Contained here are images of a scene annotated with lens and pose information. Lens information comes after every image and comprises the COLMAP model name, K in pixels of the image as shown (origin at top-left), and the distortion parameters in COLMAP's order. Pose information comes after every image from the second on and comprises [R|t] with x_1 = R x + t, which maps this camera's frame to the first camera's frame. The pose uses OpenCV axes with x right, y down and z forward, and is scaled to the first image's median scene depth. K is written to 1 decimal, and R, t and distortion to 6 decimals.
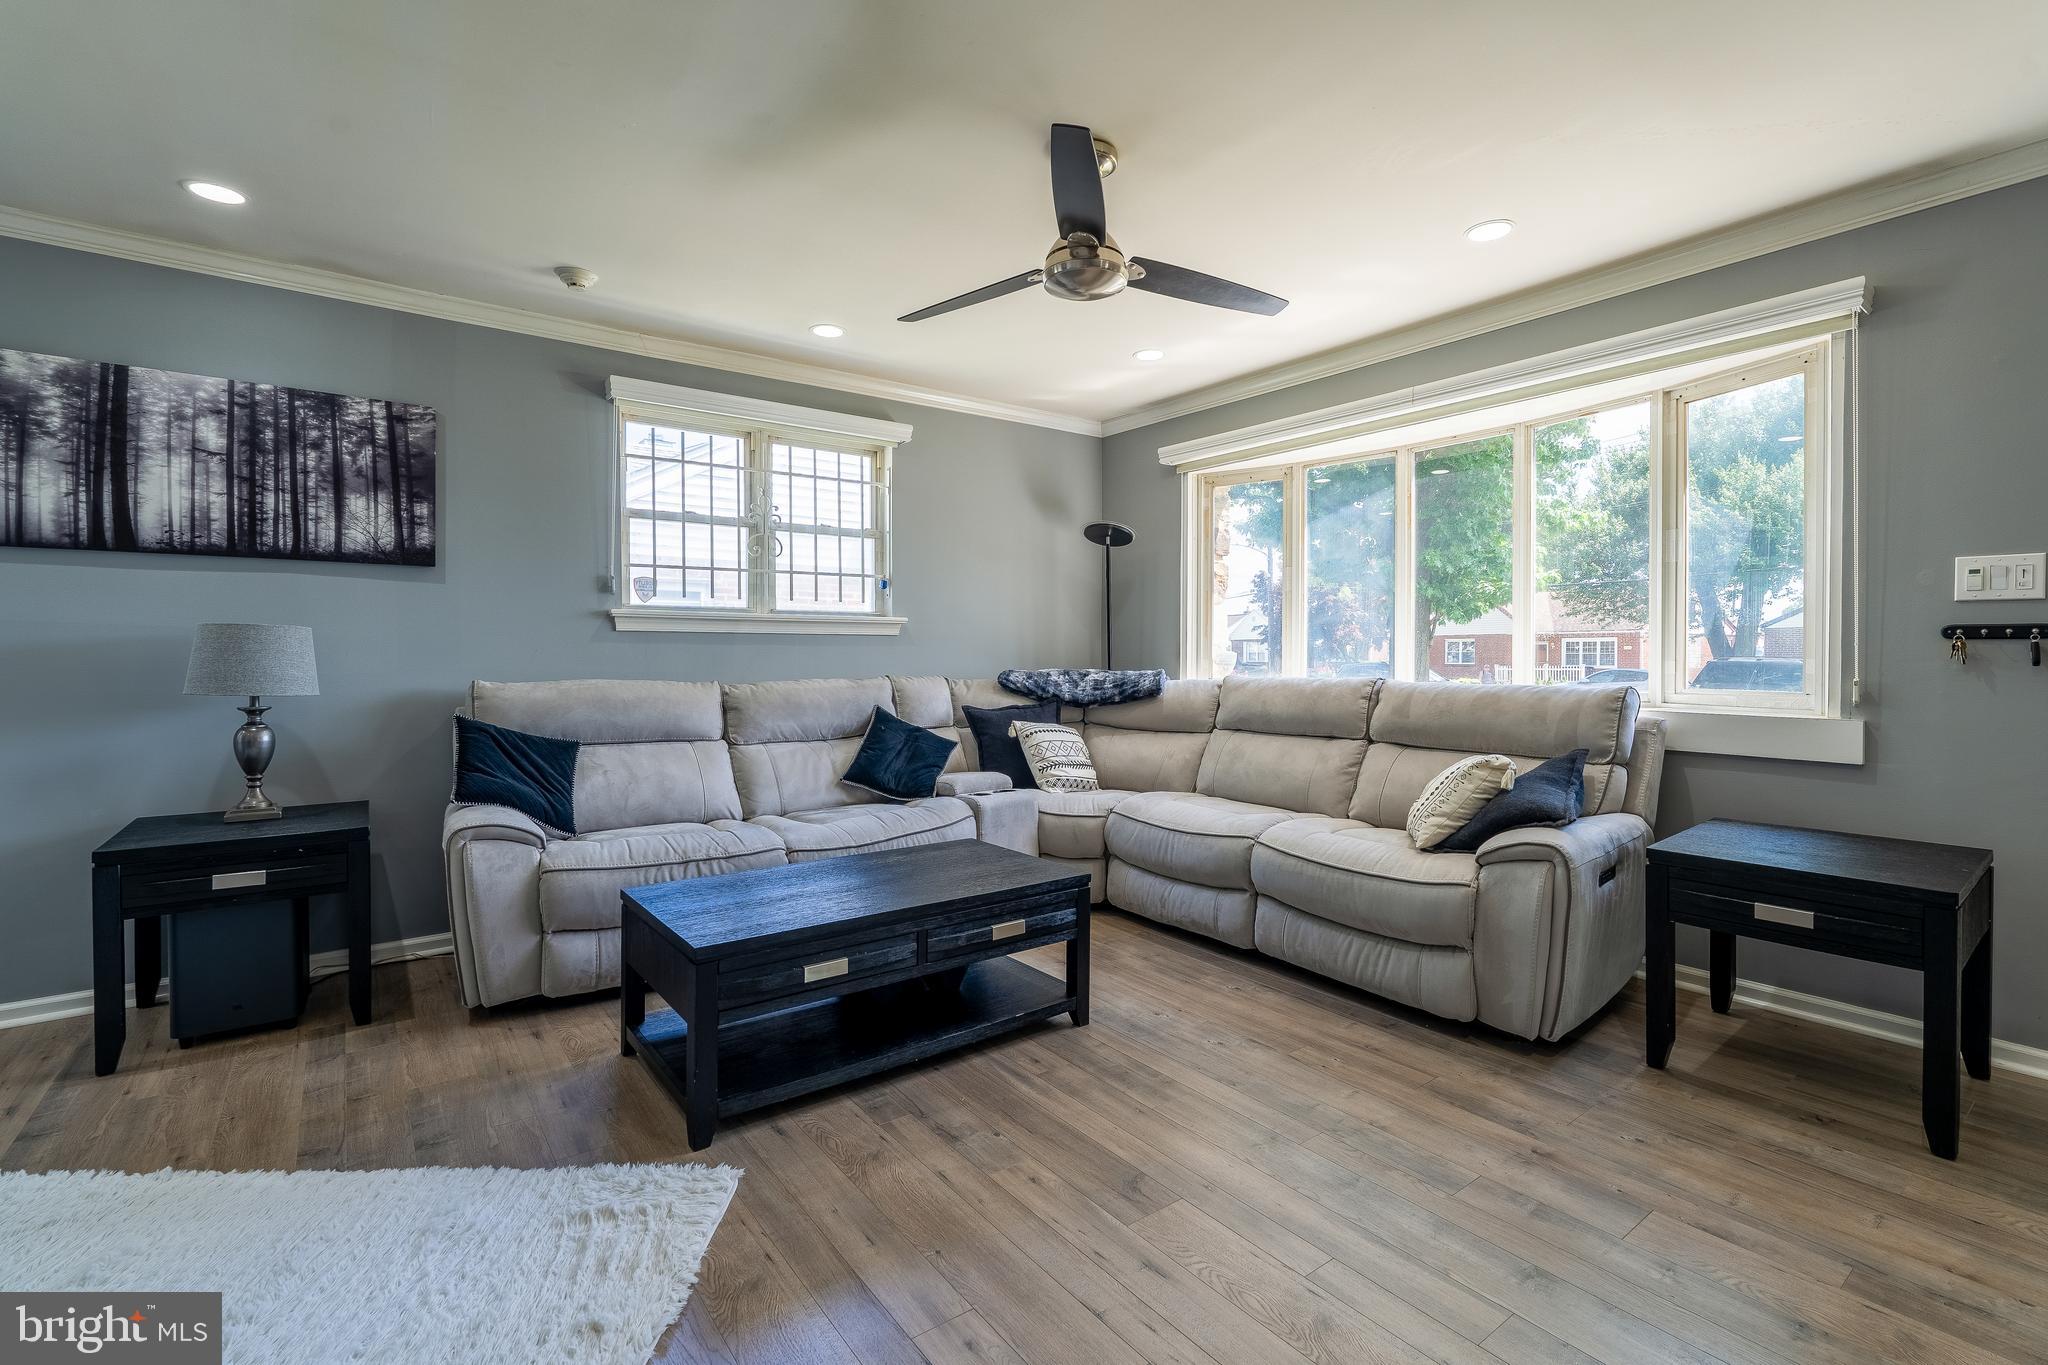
lens RADIAL K [[922.5, 0, 1024.0], [0, 922.5, 682.5], [0, 0, 1]] dist [0.000184, 0.000268]
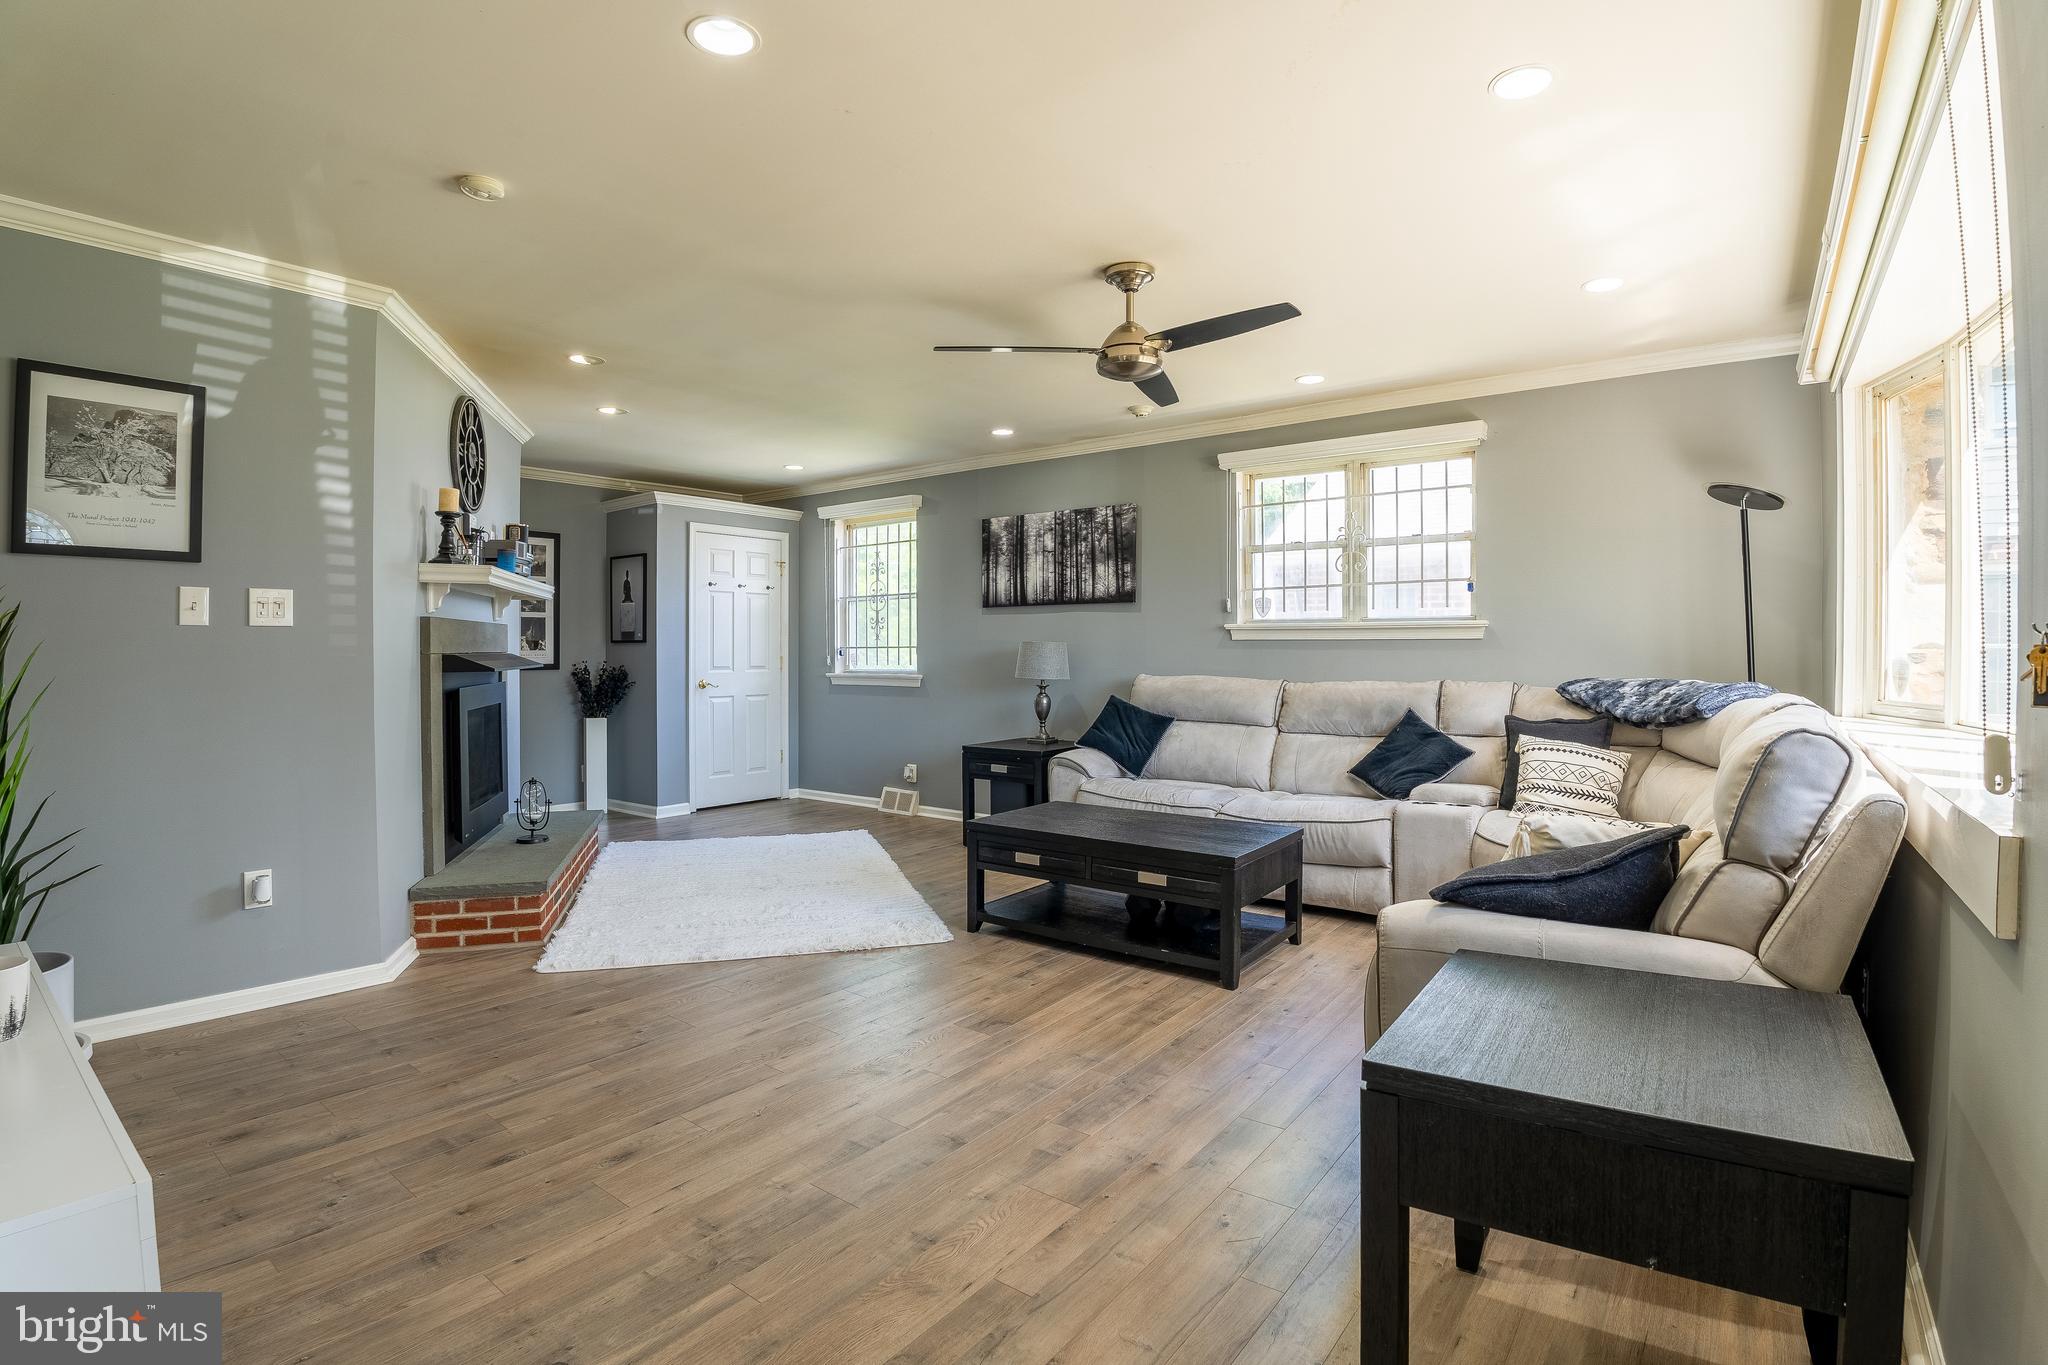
lens RADIAL K [[972.6, 0, 1024.0], [0, 972.6, 682.5], [0, 0, 1]] dist [-0.039509, -0.000005]
pose [[0.277530, 0.027794, -0.960315, 0.979323], [-0.032372, 0.999284, 0.019567, -0.014510], [0.960171, 0.025657, 0.278231, 0.372018]]
